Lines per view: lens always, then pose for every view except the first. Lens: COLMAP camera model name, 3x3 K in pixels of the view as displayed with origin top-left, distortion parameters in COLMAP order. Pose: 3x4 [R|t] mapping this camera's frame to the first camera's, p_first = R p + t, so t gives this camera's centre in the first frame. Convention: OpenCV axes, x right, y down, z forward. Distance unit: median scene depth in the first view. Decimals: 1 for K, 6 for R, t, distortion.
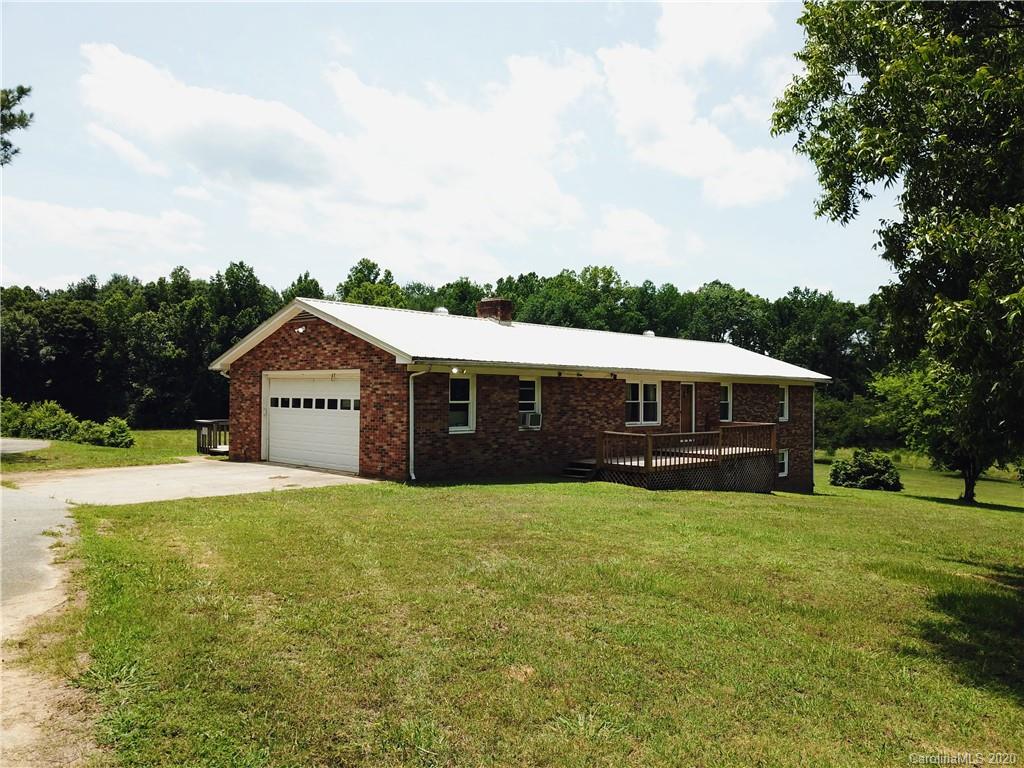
lens RADIAL K [[800.1, 0, 528.7], [0, 800.1, 379.0], [0, 0, 1]] dist [0.014062, -0.004888]
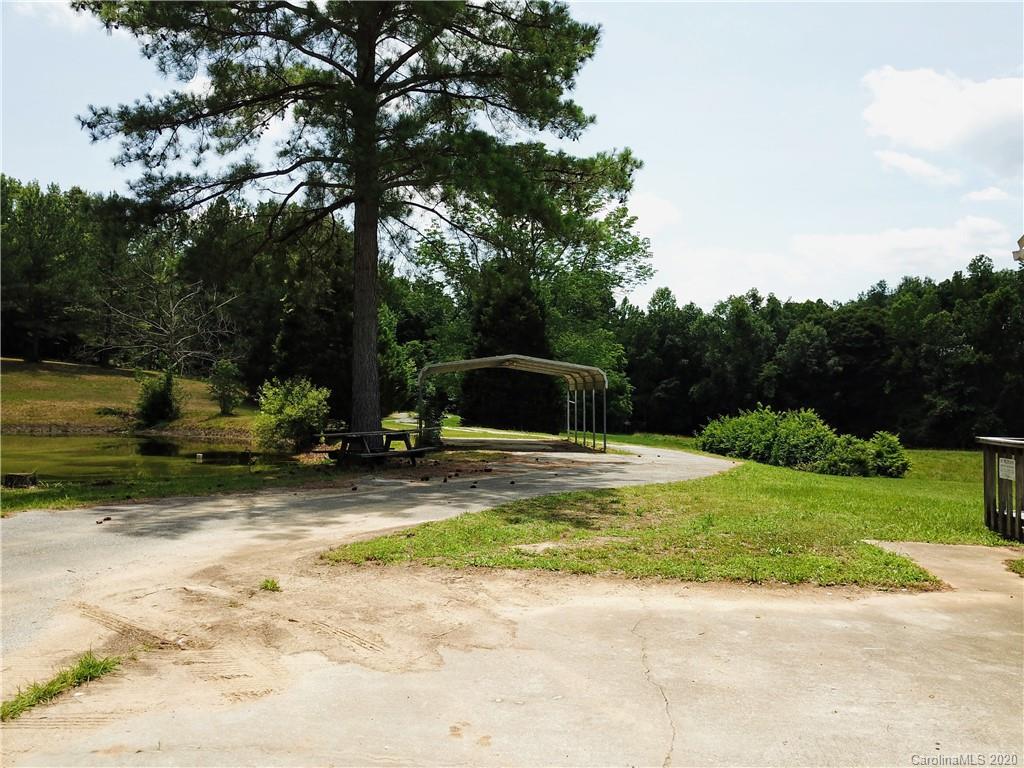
lens RADIAL K [[800.1, 0, 528.7], [0, 800.1, 379.0], [0, 0, 1]] dist [0.014062, -0.004888]
pose [[0.598824, -0.024610, -0.800502, -0.052741], [0.007300, 0.999654, -0.025272, 0.006940], [0.800847, 0.009290, 0.598797, 0.133476]]
